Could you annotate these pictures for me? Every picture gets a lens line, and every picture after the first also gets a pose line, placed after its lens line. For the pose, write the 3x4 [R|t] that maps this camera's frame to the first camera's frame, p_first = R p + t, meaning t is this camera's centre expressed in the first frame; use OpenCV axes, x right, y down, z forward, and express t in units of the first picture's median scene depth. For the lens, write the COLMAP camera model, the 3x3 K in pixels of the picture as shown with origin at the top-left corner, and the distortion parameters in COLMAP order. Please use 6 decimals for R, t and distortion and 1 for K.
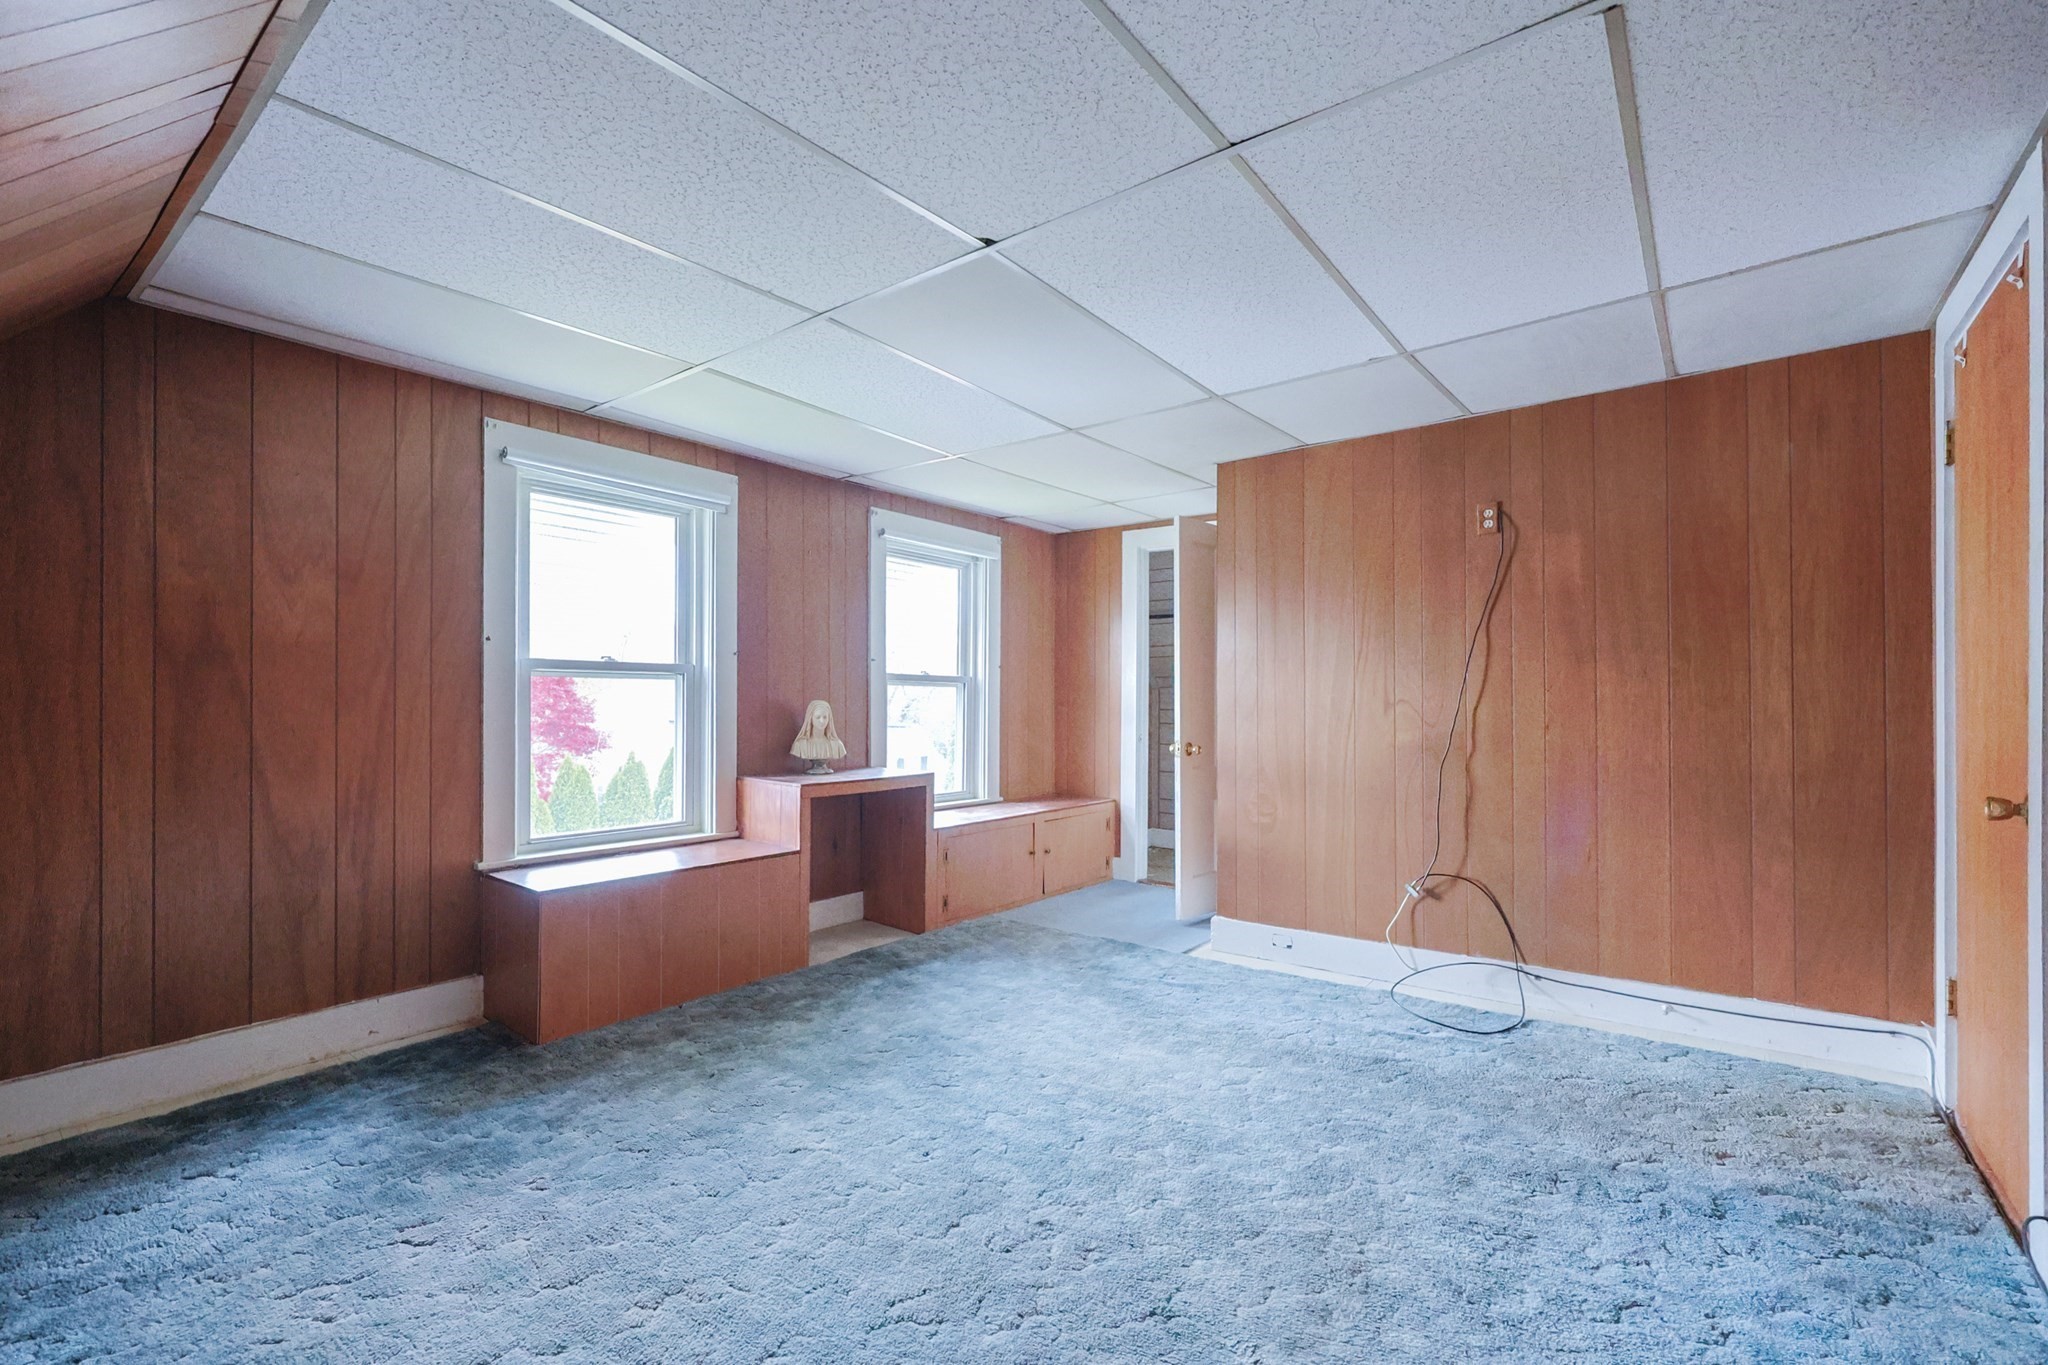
lens RADIAL K [[892.3, 0, 1016.0], [0, 892.3, 706.8], [0, 0, 1]] dist [-0.001199, 0.000251]
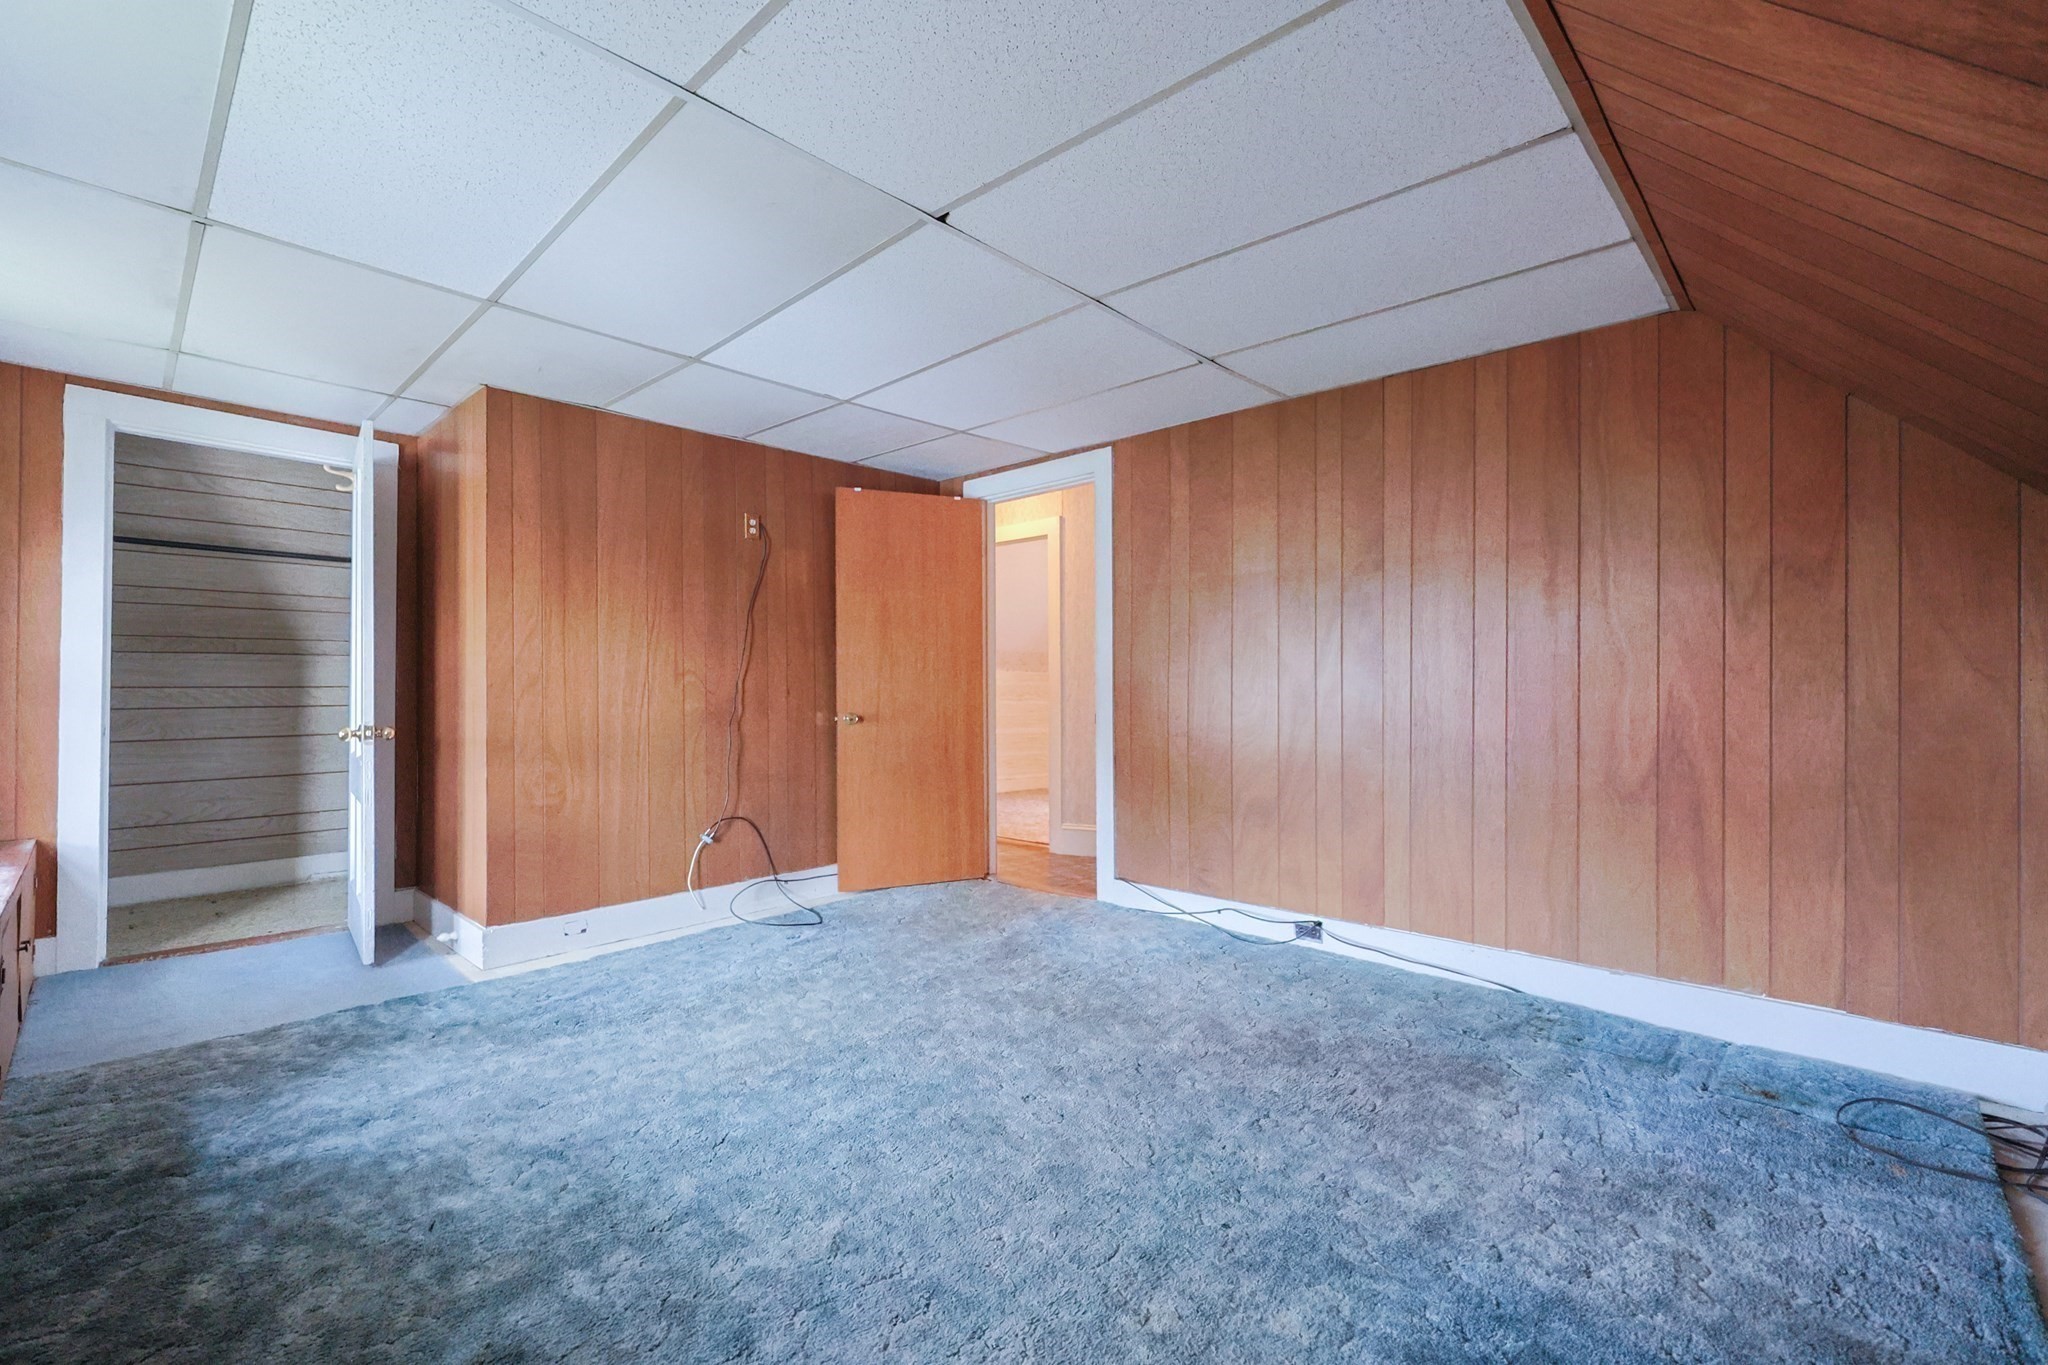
lens RADIAL K [[867.4, 0, 1024.0], [0, 867.4, 682.5], [0, 0, 1]] dist [-0.007075, 0.000406]
pose [[0.090915, 0.003560, 0.995852, -0.630363], [0.008942, 0.999950, -0.004391, 0.016006], [-0.995818, 0.009305, 0.090879, 0.502436]]
